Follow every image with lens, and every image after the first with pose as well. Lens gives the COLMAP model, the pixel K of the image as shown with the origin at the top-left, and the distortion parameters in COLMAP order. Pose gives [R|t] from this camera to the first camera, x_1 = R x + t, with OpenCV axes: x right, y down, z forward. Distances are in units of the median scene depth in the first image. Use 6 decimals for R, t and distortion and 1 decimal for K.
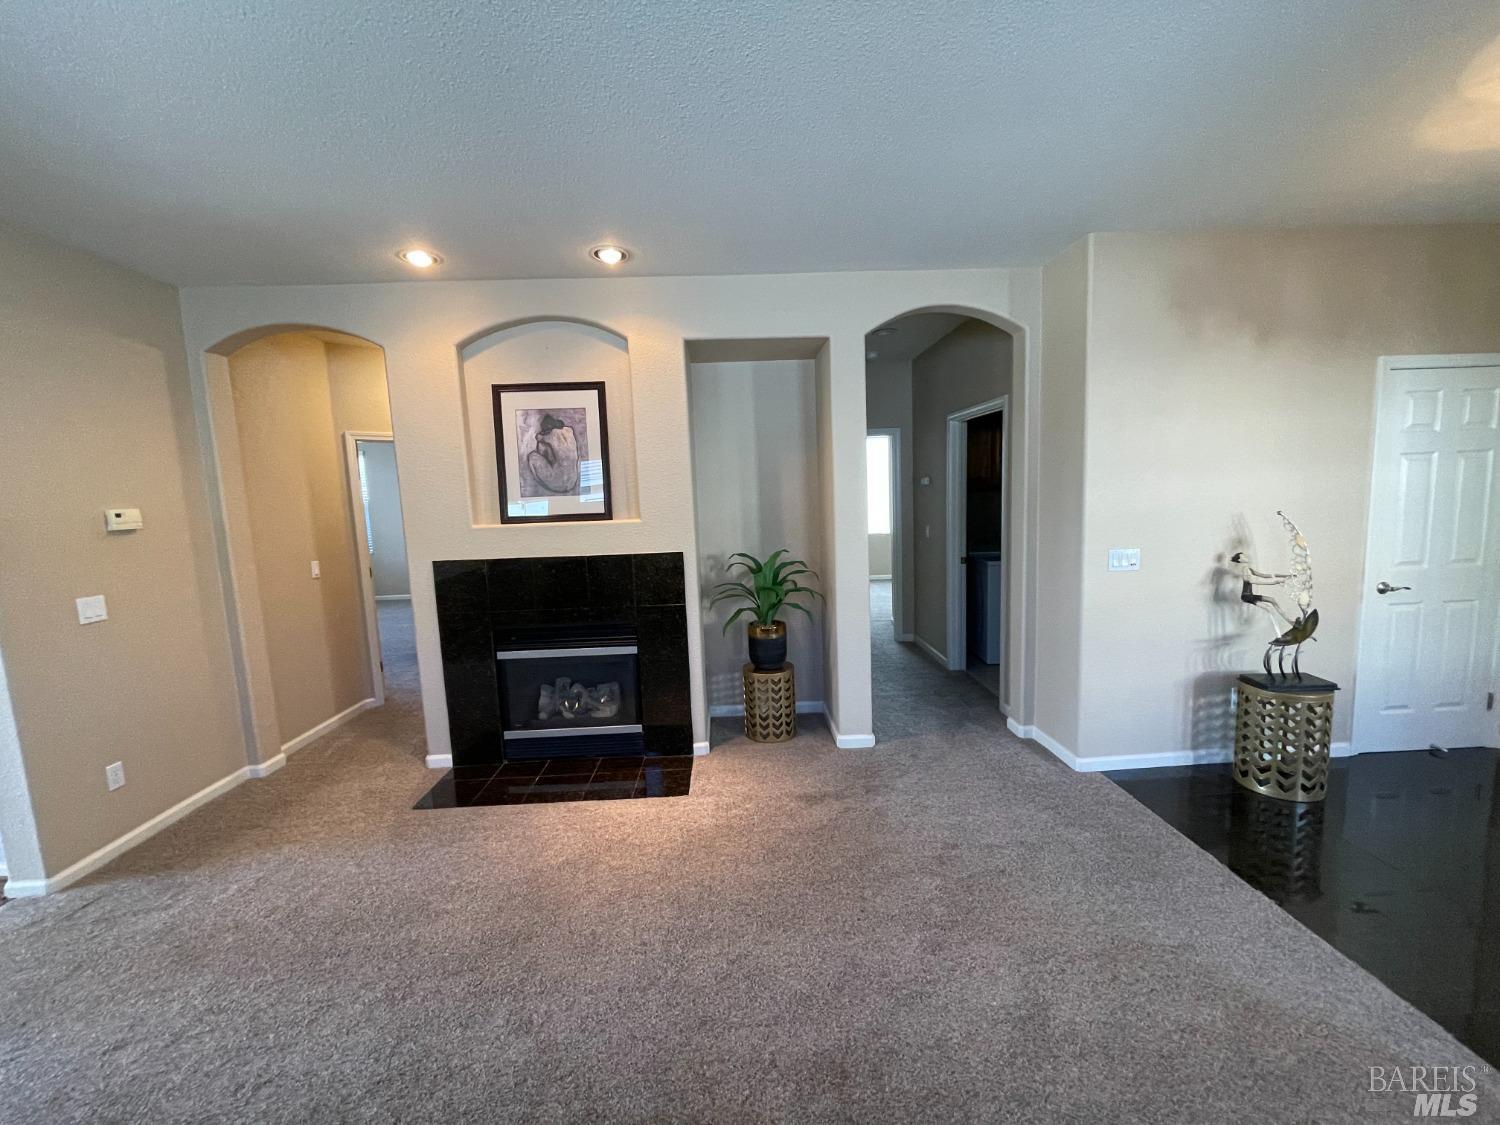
lens RADIAL K [[603.7, 0, 750.0], [0, 603.7, 562.5], [0, 0, 1]] dist [-0.000880, -0.000669]
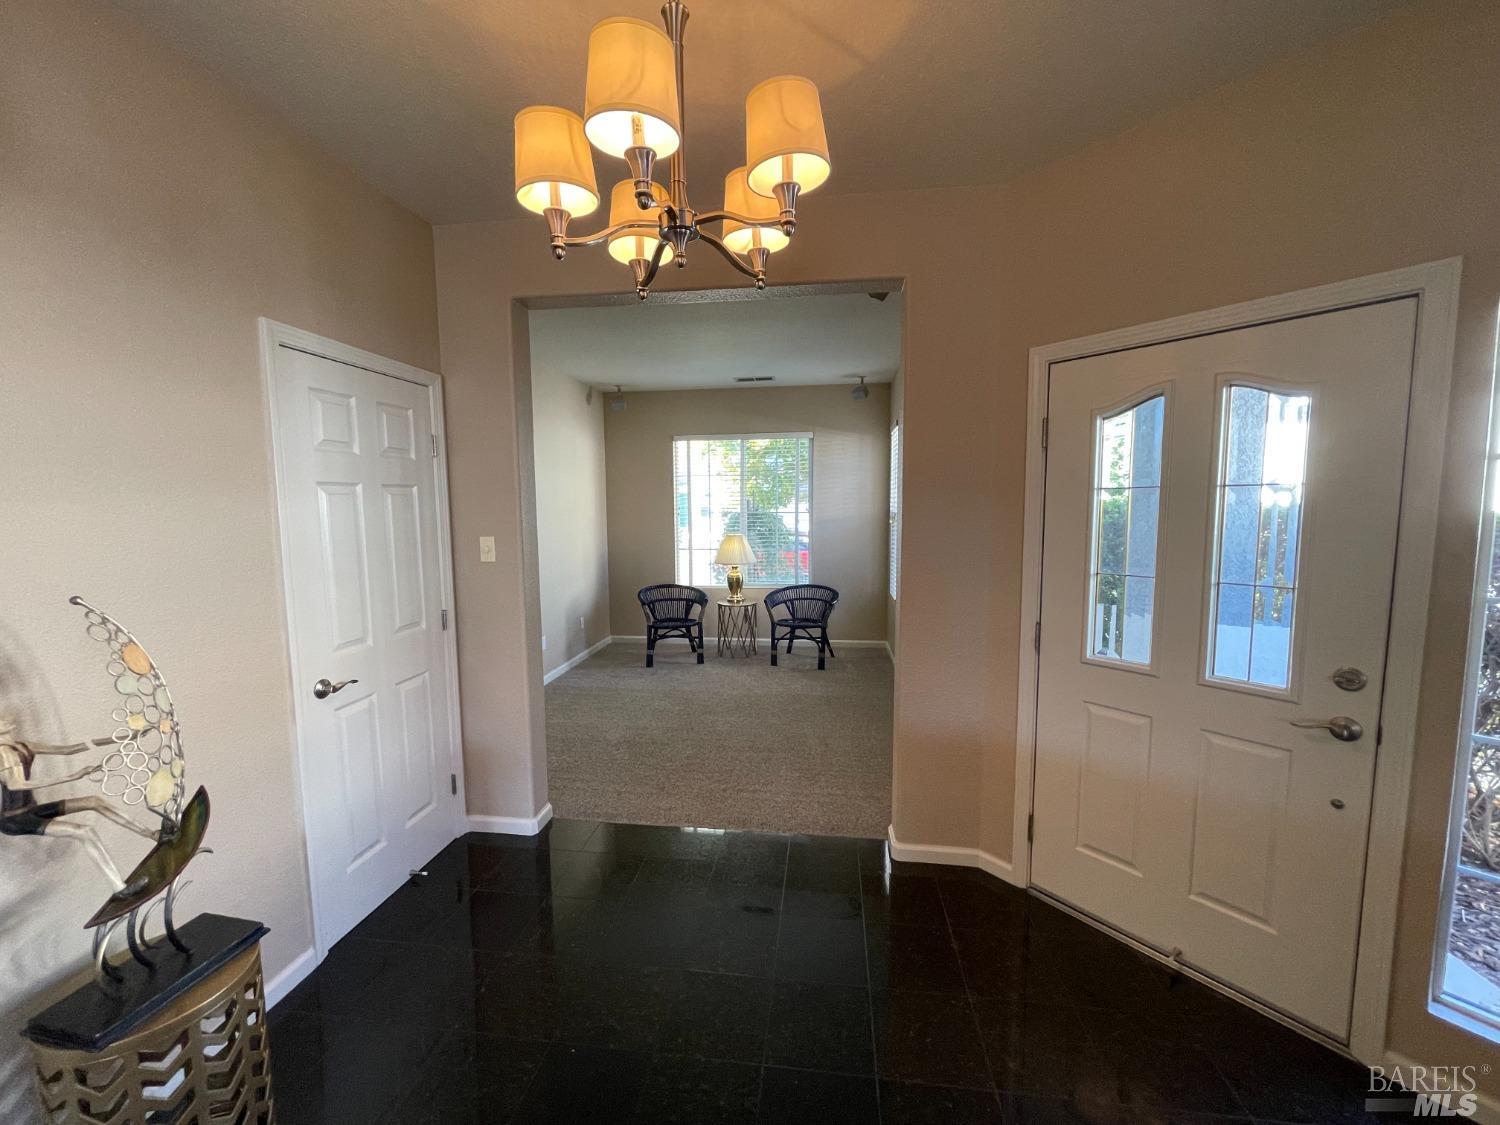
lens RADIAL K [[601.4, 0, 750.0], [0, 601.4, 562.5], [0, 0, 1]] dist [0.000067, -0.000039]
pose [[0.167273, -0.059906, 0.984089, 0.504602], [0.114782, 0.992548, 0.040911, -0.066334], [-0.979206, 0.106112, 0.172903, 0.428590]]
